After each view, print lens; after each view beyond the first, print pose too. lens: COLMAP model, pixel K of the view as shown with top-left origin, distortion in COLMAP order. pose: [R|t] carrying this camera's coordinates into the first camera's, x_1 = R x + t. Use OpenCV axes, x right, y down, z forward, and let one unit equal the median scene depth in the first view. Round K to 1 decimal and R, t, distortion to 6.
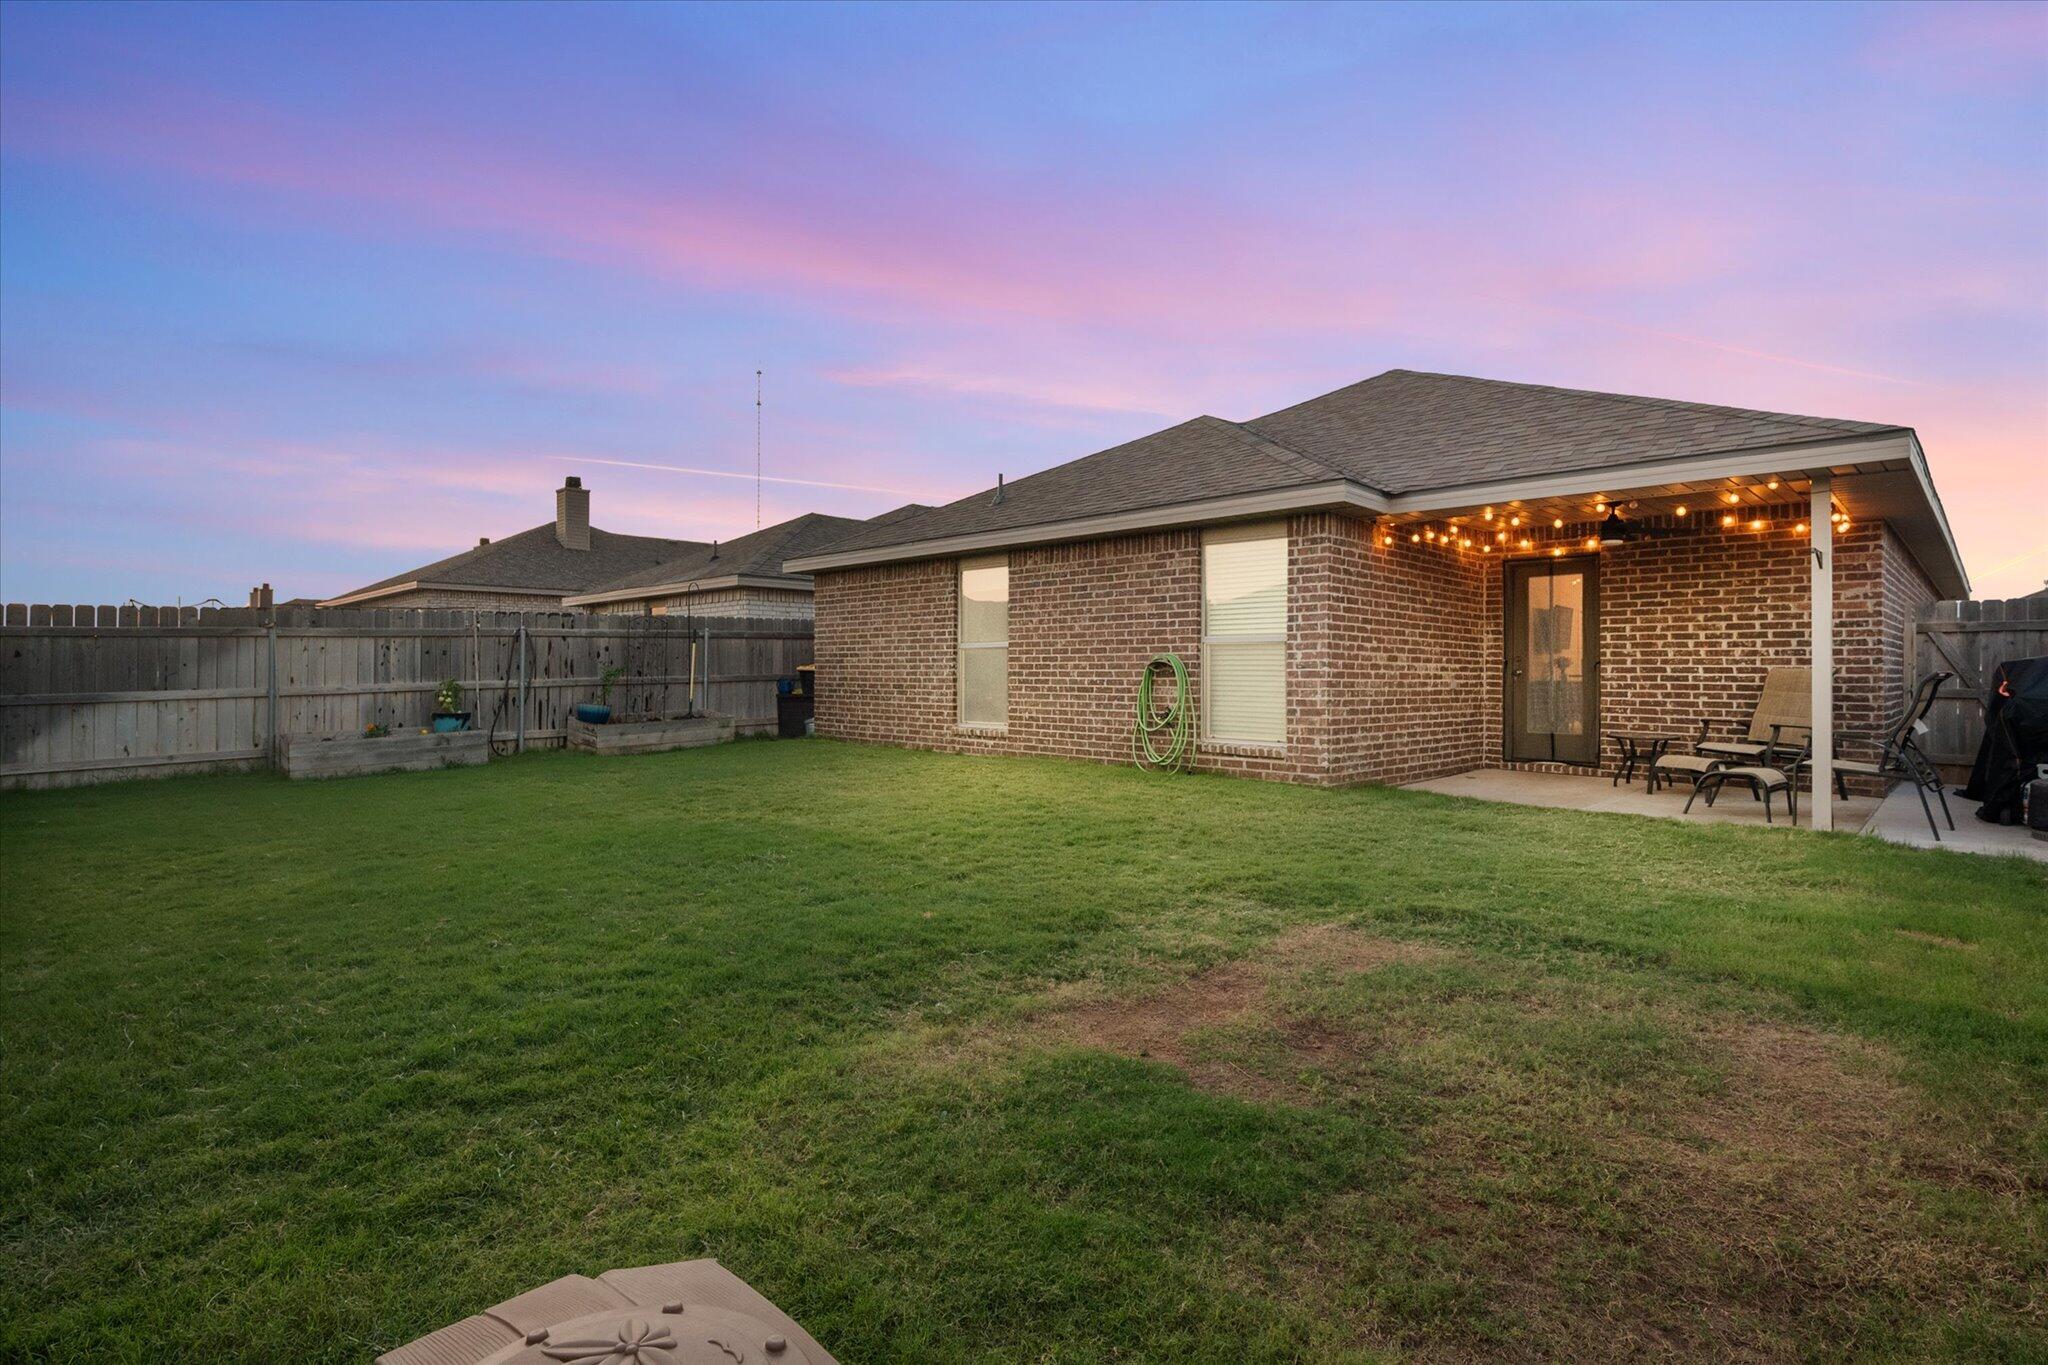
lens RADIAL K [[949.3, 0, 1024.0], [0, 949.3, 682.5], [0, 0, 1]] dist [-0.000444, -0.000034]
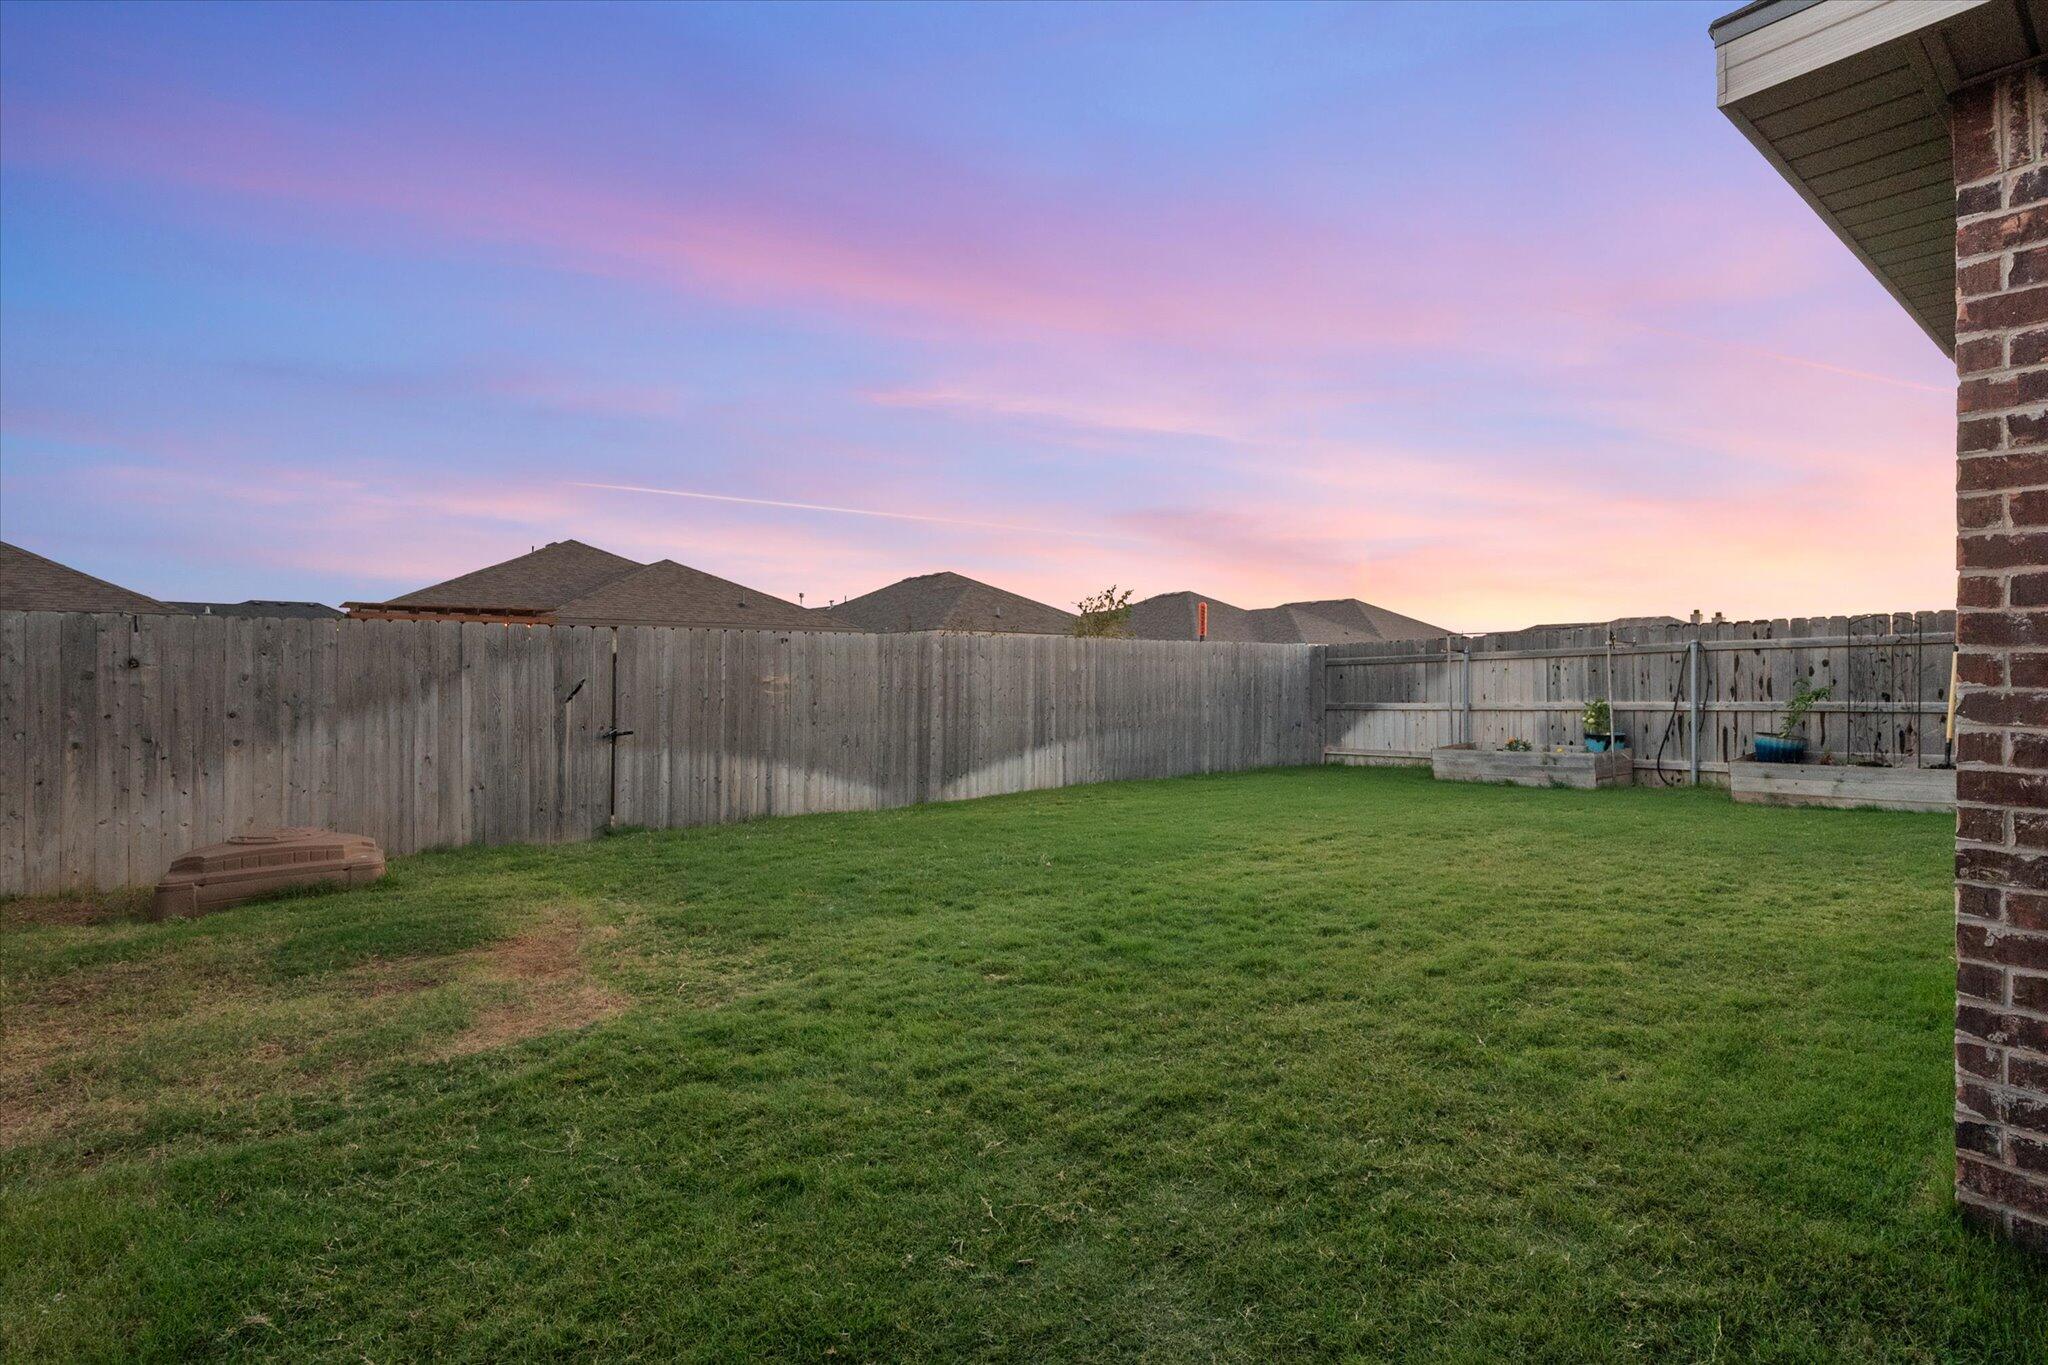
lens RADIAL K [[949.3, 0, 1024.0], [0, 949.3, 682.5], [0, 0, 1]] dist [-0.000444, -0.000034]
pose [[-0.103830, 0.007138, -0.994569, 1.433672], [-0.014418, 0.999858, 0.008681, -0.069612], [0.994491, 0.015241, -0.103712, 1.755301]]
